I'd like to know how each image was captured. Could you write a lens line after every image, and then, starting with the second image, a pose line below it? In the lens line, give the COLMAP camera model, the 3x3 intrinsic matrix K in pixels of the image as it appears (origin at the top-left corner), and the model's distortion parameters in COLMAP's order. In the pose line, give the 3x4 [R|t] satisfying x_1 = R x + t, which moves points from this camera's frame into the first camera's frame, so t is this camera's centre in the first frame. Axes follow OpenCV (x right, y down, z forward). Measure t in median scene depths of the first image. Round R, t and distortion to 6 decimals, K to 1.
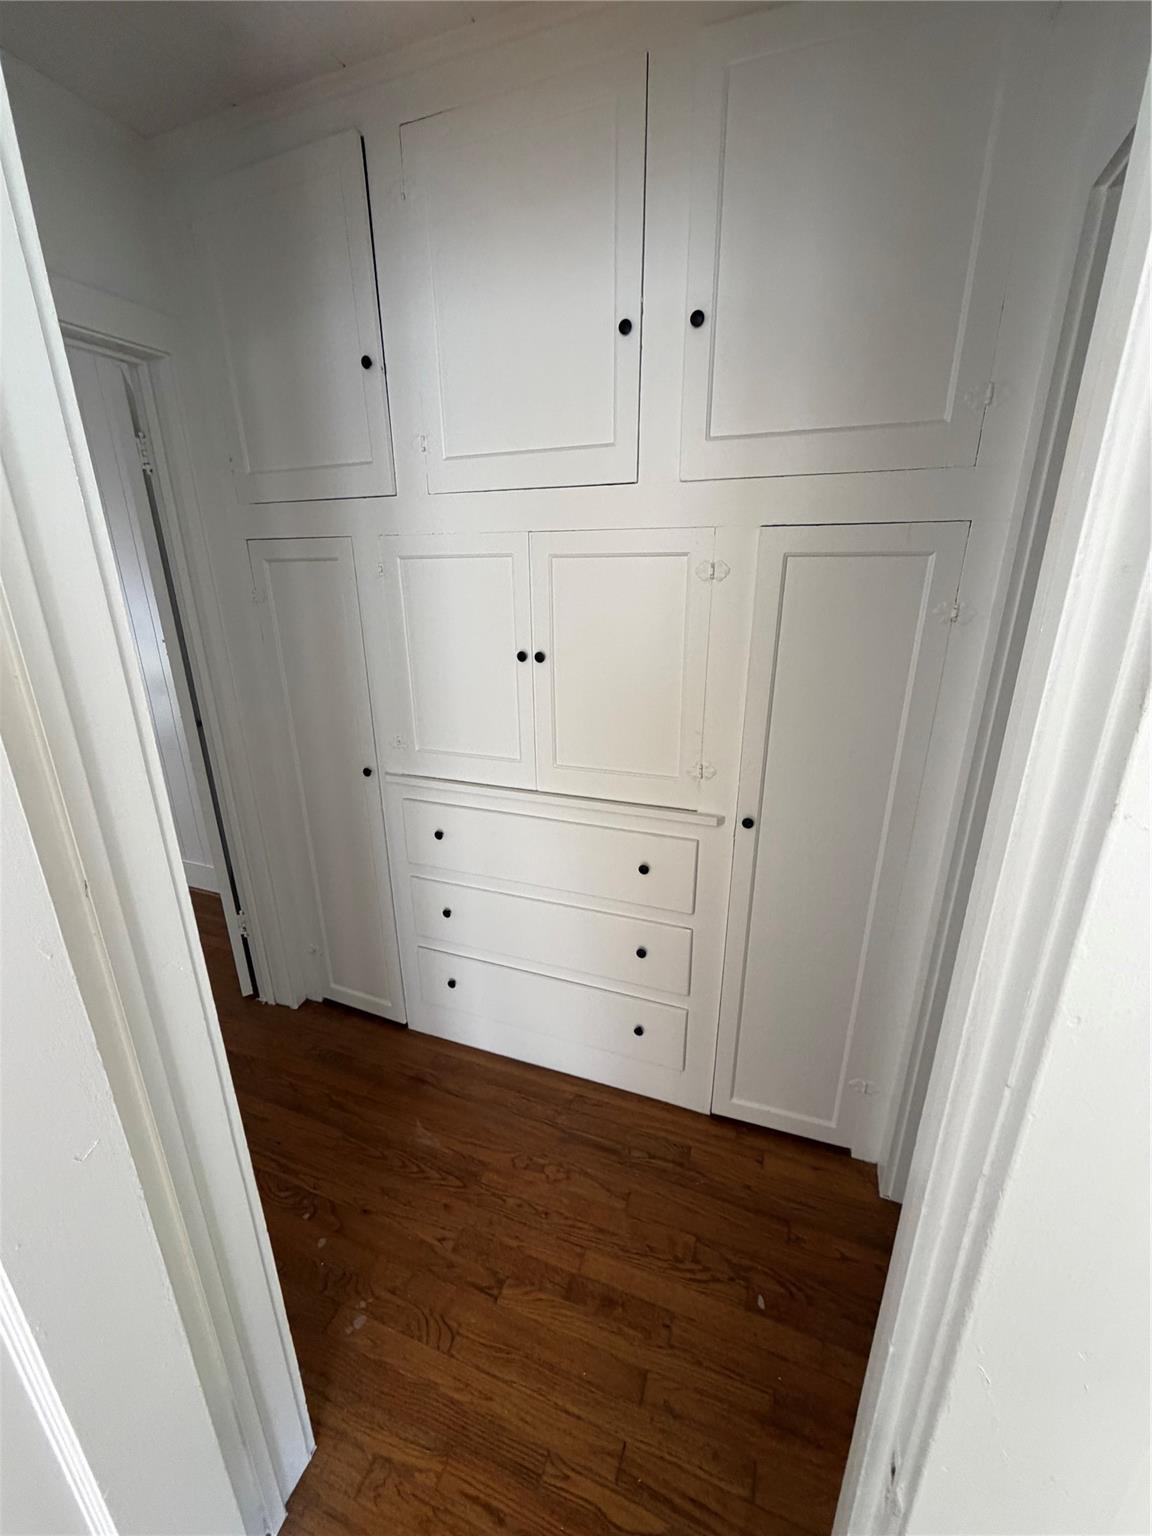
lens RADIAL K [[617.0, 0, 573.7], [0, 617.0, 769.2], [0, 0, 1]] dist [0.000390, 0.000079]
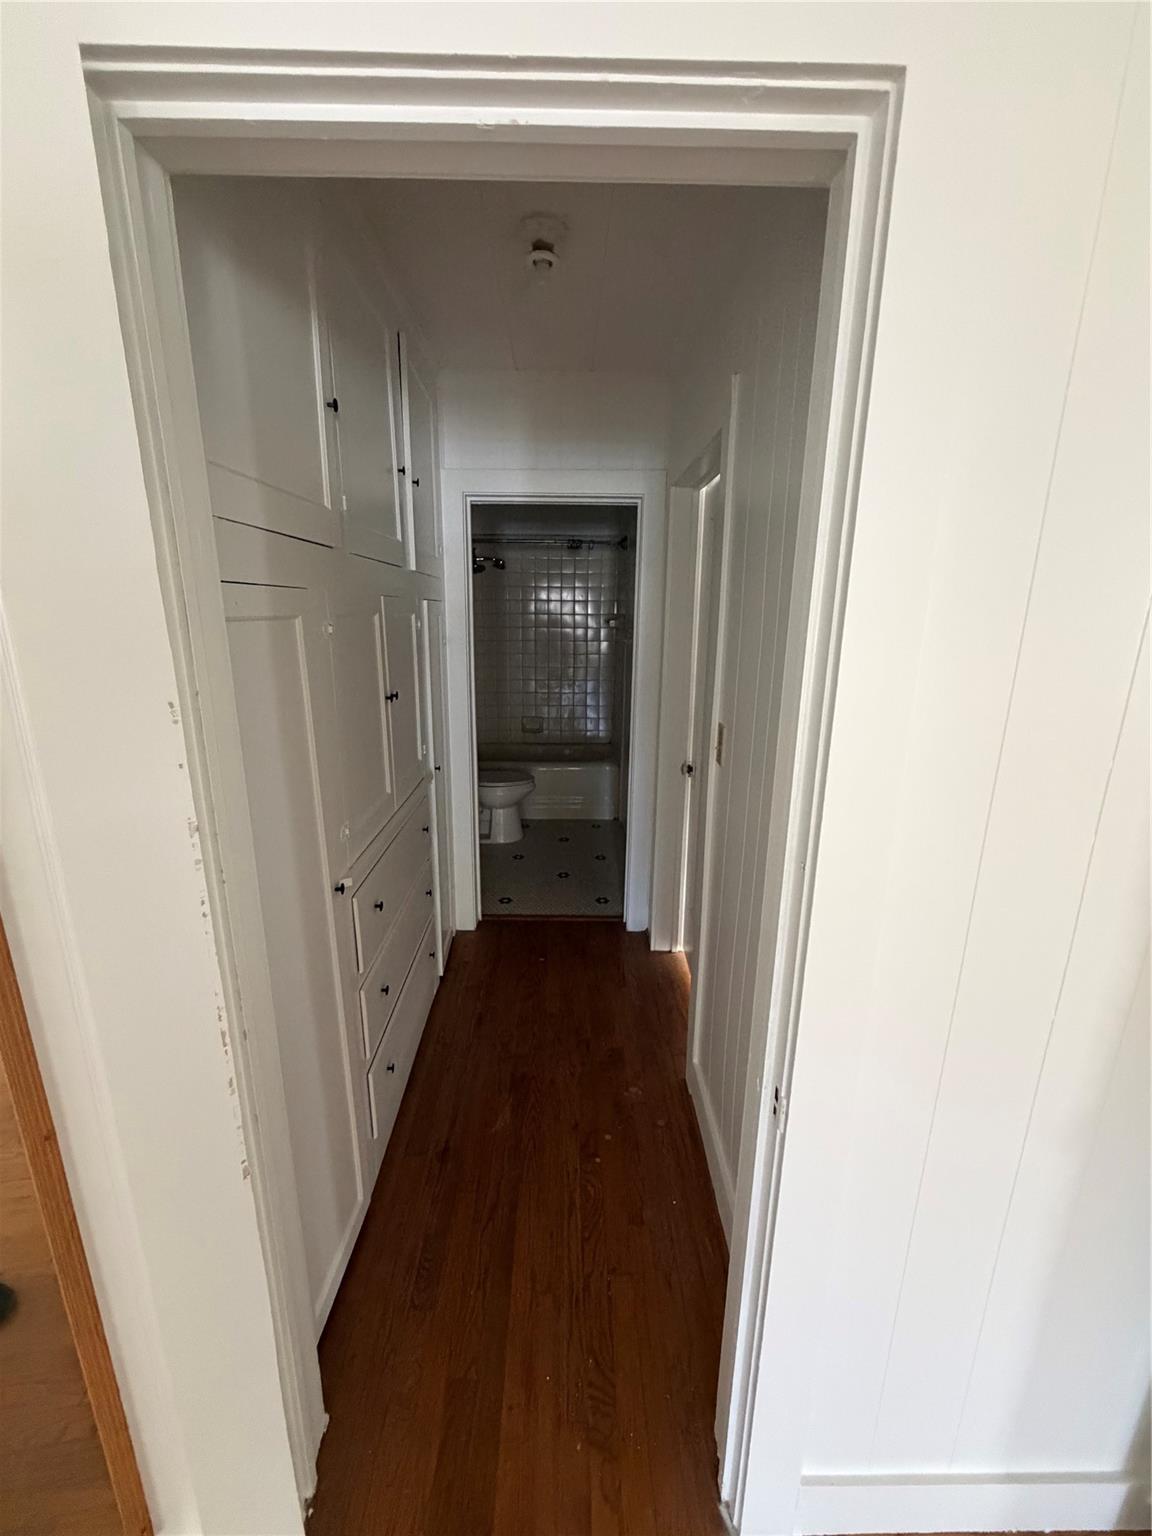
lens RADIAL K [[617.0, 0, 572.5], [0, 617.0, 767.7], [0, 0, 1]] dist [0.000390, 0.000079]
pose [[-0.373927, -0.222559, 0.900359, -1.264649], [0.292874, 0.892773, 0.342317, -0.358245], [-0.880002, 0.391694, -0.268650, 1.022707]]
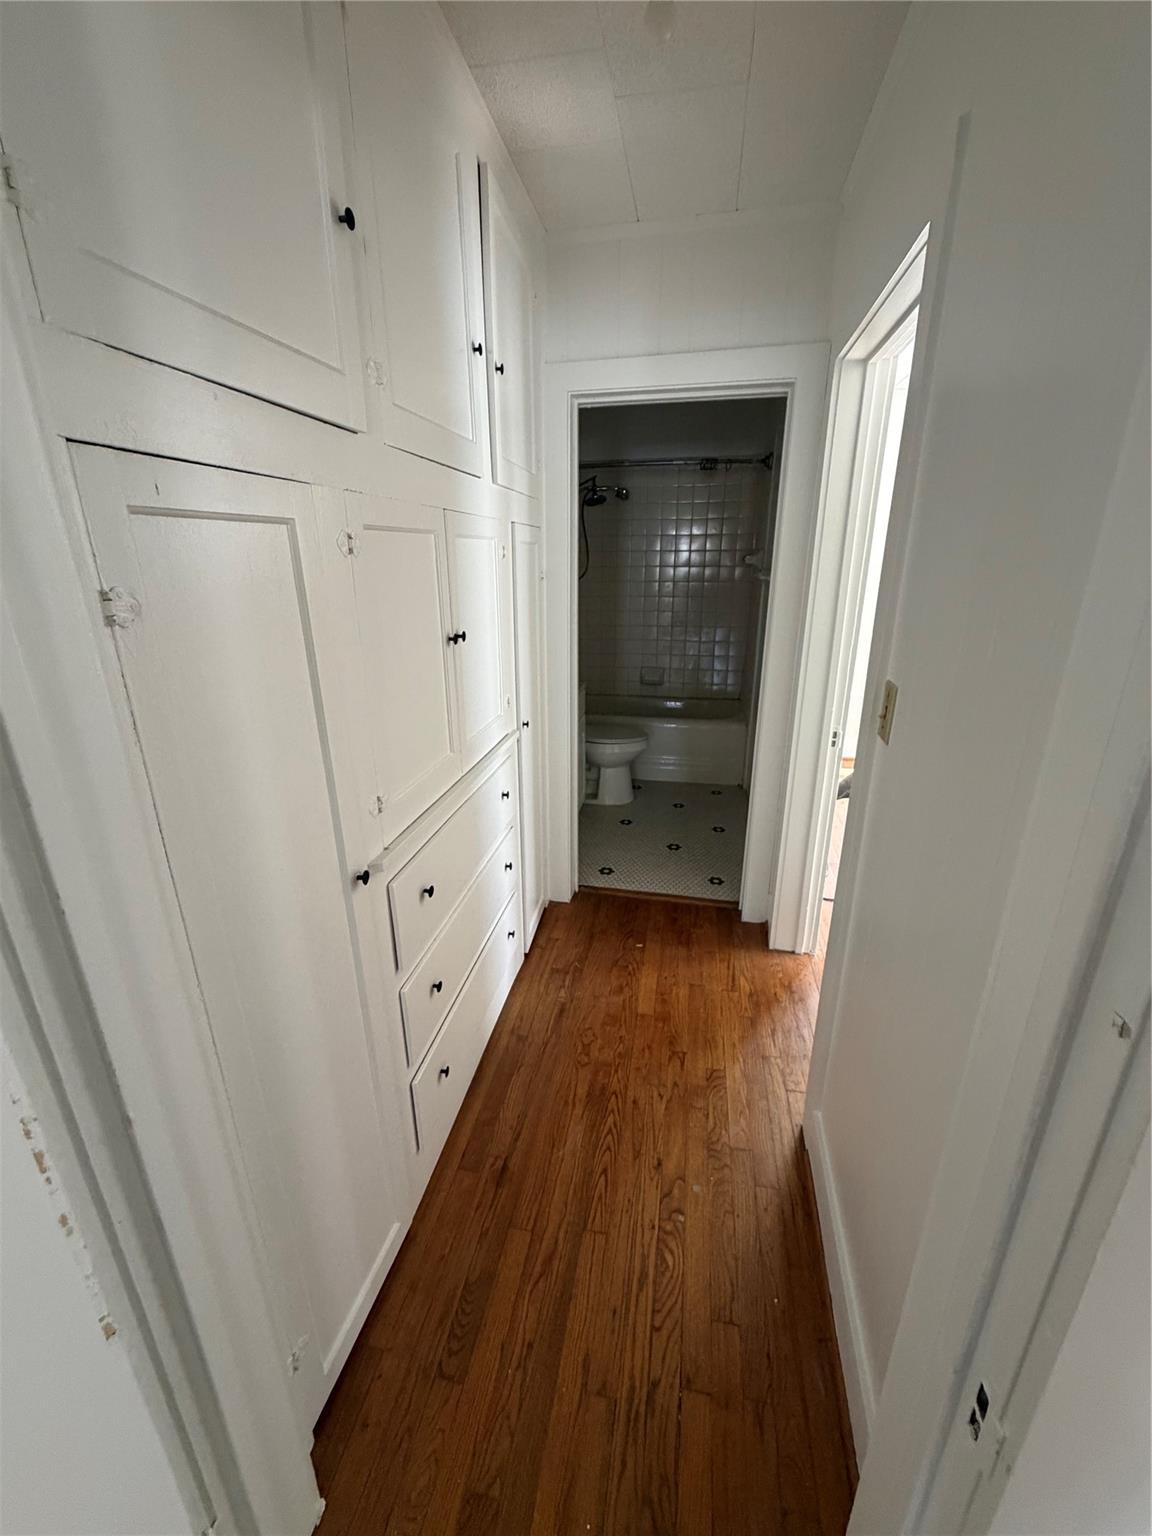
lens RADIAL K [[617.0, 0, 574.3], [0, 617.0, 766.4], [0, 0, 1]] dist [0.000390, 0.000079]
pose [[-0.174634, -0.306020, 0.935871, -1.047388], [0.321560, 0.880637, 0.347962, -0.278044], [-0.930646, 0.361704, -0.055385, 0.913992]]
